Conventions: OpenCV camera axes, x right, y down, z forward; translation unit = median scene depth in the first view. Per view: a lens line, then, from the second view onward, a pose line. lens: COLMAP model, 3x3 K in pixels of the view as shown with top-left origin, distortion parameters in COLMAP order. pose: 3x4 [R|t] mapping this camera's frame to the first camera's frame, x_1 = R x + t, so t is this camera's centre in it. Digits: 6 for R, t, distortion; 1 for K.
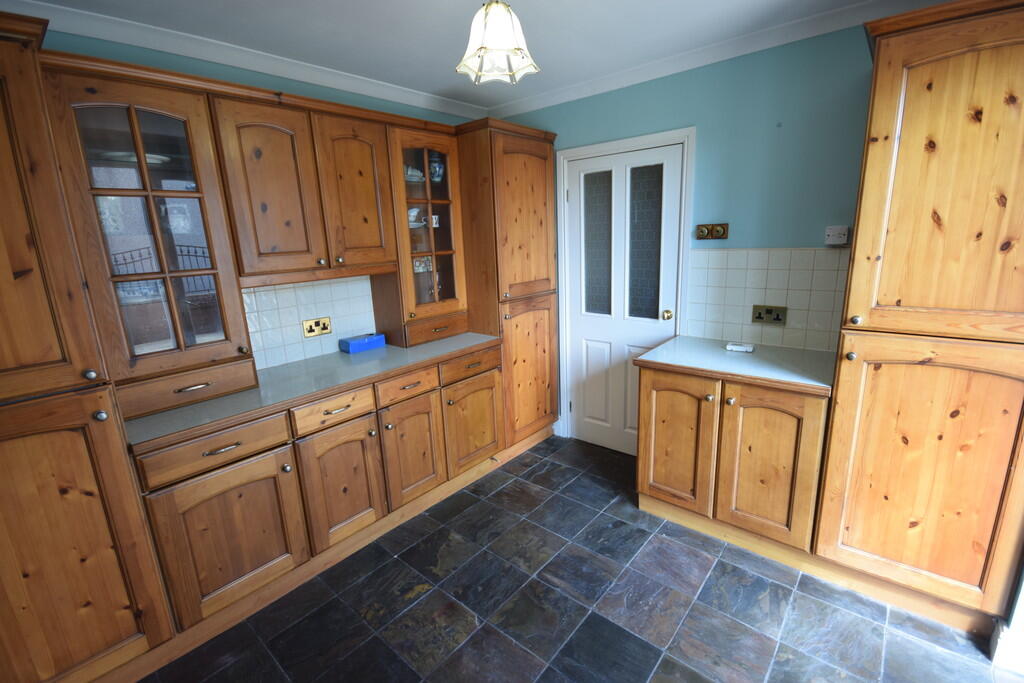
lens RADIAL K [[446.4, 0, 512.0], [0, 446.4, 341.5], [0, 0, 1]] dist [-0.004737, -0.001170]
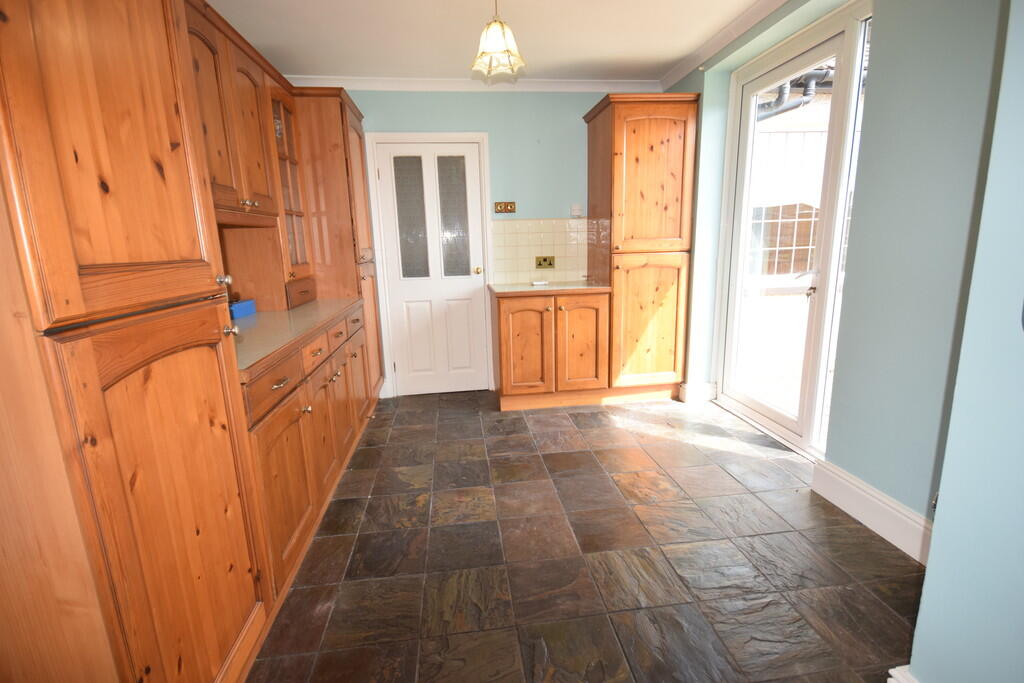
lens RADIAL K [[469.5, 0, 512.0], [0, 469.5, 341.5], [0, 0, 1]] dist [-0.000744, 0.000071]
pose [[0.676029, -0.134619, 0.724474, -0.836704], [0.172946, 0.984695, 0.021591, 0.181237], [-0.716292, 0.110699, 0.688964, -0.010633]]
